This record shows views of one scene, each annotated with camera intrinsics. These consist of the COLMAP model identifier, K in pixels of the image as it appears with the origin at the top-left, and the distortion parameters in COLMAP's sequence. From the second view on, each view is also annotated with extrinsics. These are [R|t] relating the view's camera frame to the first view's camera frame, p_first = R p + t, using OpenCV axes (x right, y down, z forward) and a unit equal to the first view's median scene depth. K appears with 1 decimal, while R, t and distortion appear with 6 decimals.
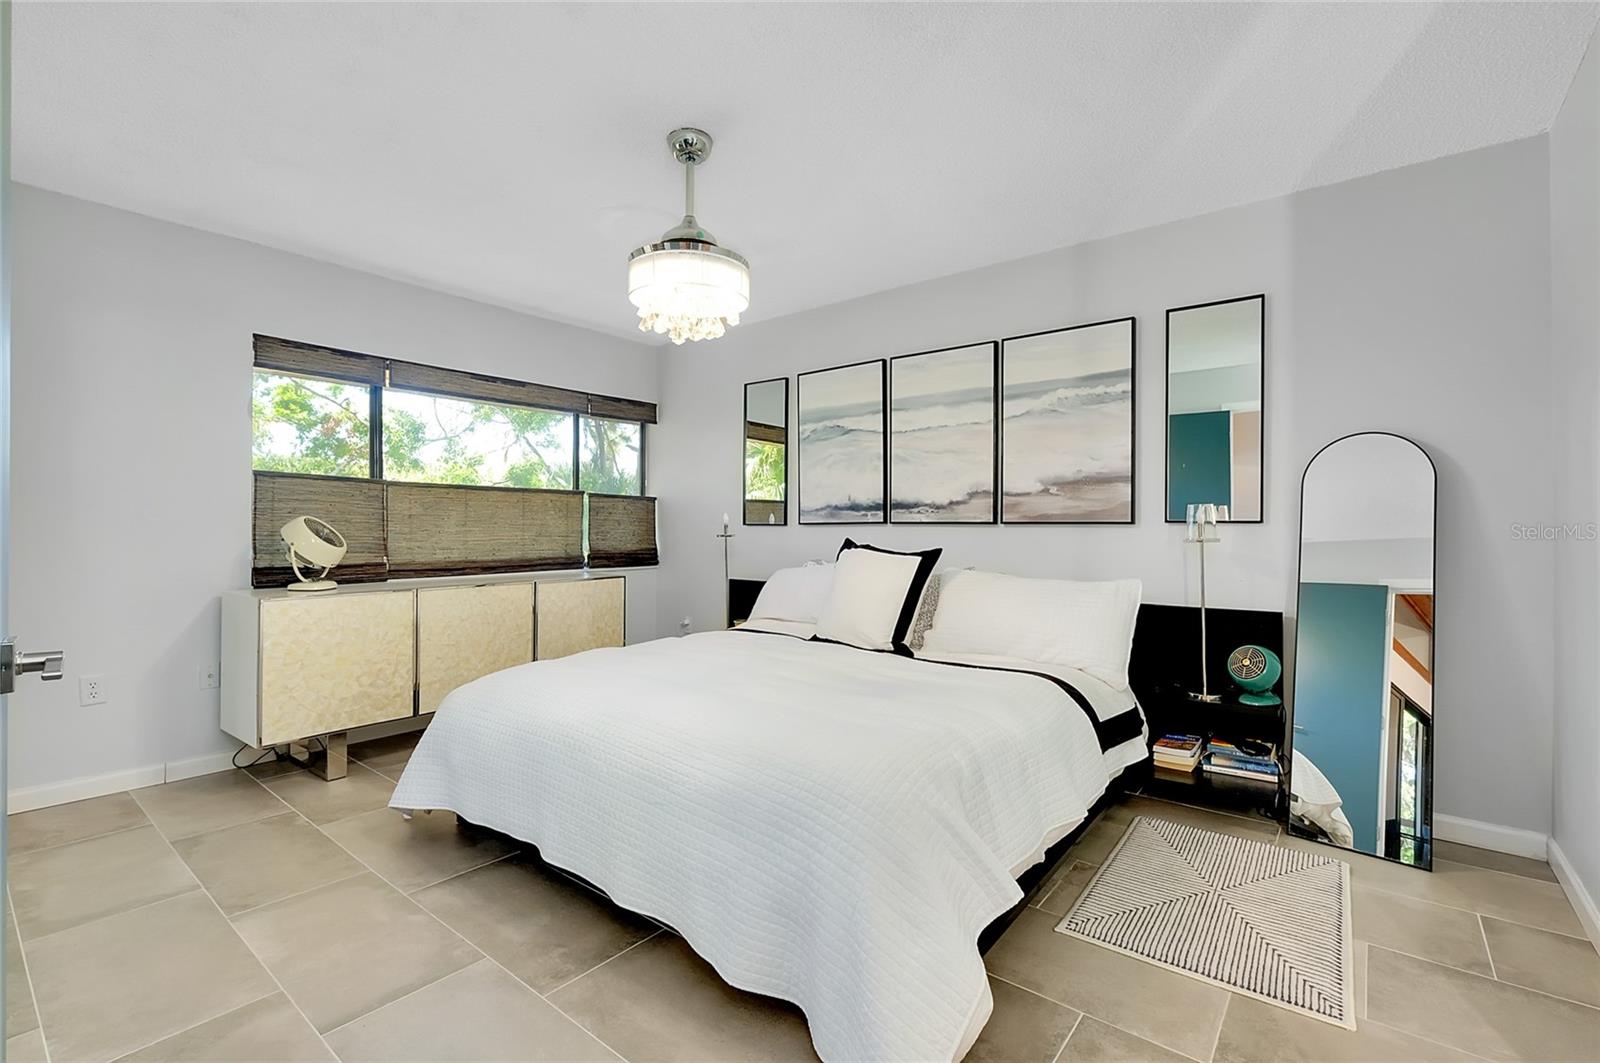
lens RADIAL K [[705.7, 0, 809.9], [0, 705.7, 551.5], [0, 0, 1]] dist [-0.000961, -0.000345]
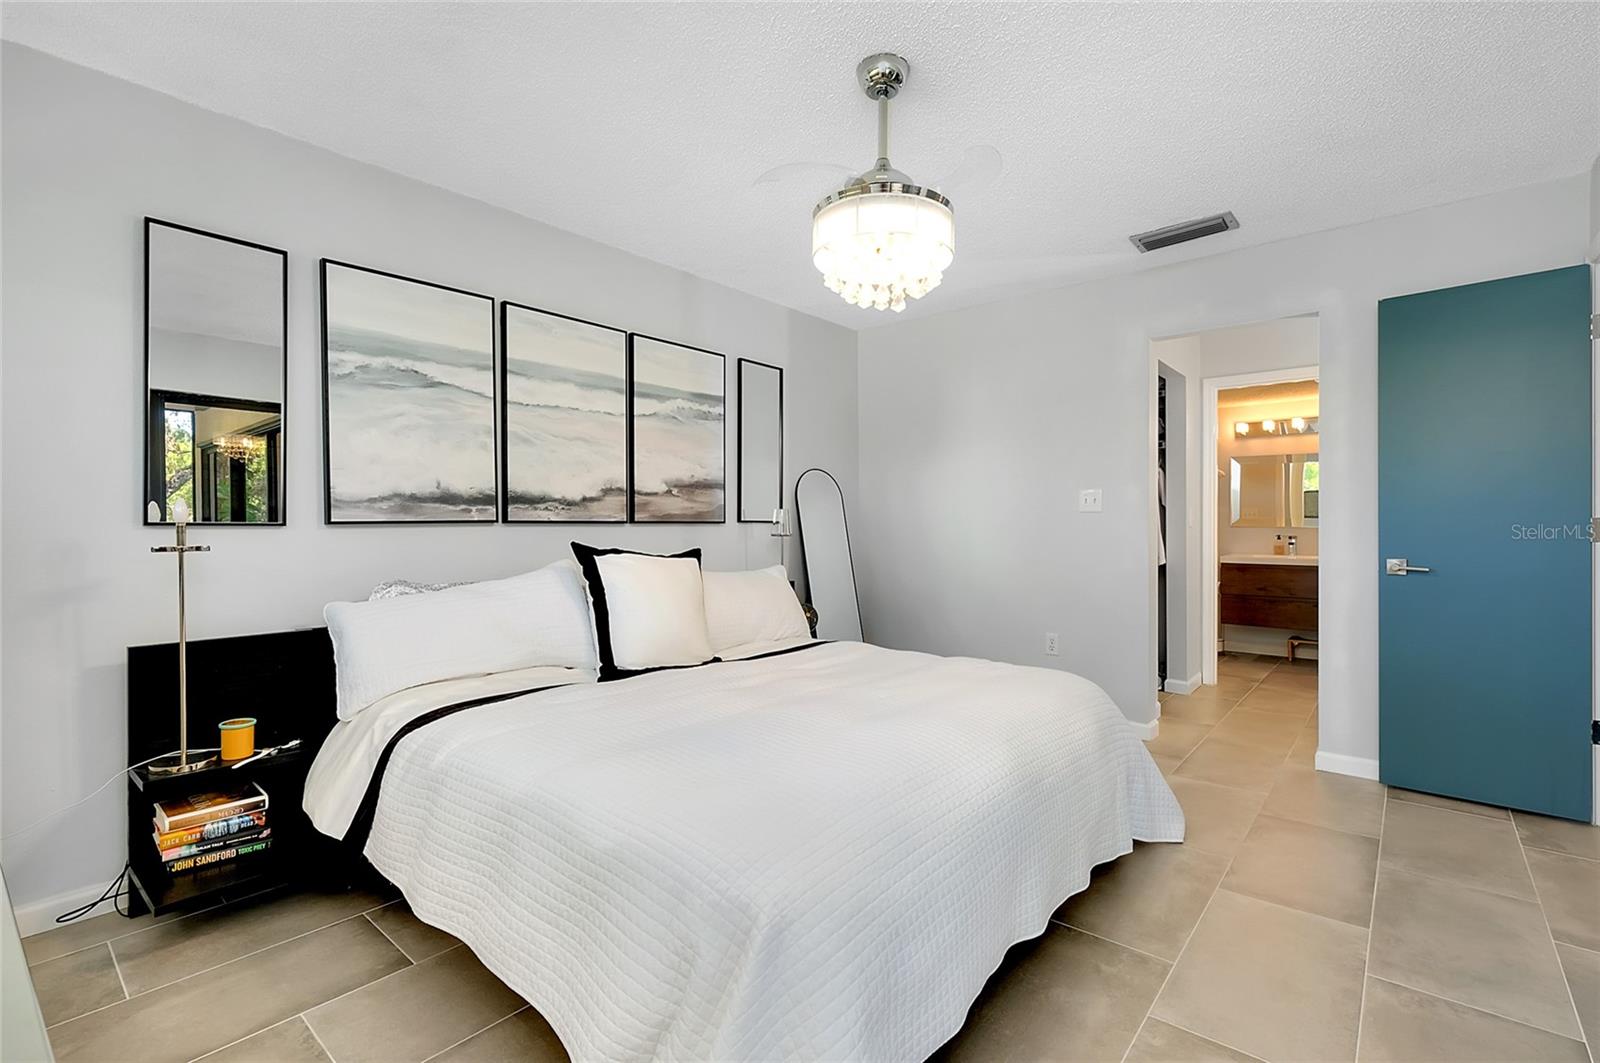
lens RADIAL K [[705.7, 0, 809.9], [0, 705.7, 551.5], [0, 0, 1]] dist [-0.000961, -0.000345]
pose [[0.050884, -0.036507, 0.998037, -0.644682], [0.042656, 0.998499, 0.034349, -0.022022], [-0.997793, 0.040825, 0.052365, 0.668718]]
